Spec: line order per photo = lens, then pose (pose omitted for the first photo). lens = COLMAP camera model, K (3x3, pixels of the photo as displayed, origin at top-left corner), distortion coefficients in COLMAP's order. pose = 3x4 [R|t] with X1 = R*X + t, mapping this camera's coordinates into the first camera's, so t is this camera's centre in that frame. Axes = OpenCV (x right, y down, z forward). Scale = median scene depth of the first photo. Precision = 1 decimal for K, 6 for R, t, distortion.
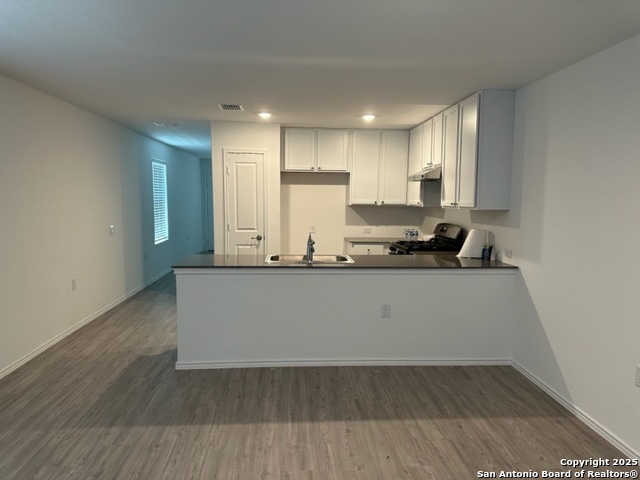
lens RADIAL K [[449.8, 0, 319.4], [0, 449.8, 238.6], [0, 0, 1]] dist [0.036232, -0.000042]
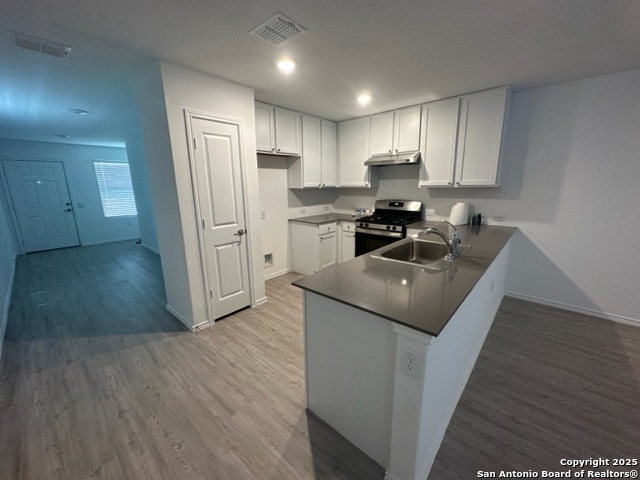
lens RADIAL K [[255.4, 0, 320.6], [0, 255.4, 241.0], [0, 0, 1]] dist [-0.008625, -0.000112]
pose [[0.714789, -0.174352, 0.677257, -0.348621], [0.085068, 0.982909, 0.163255, -0.050321], [-0.694147, -0.059080, 0.717405, 0.563148]]
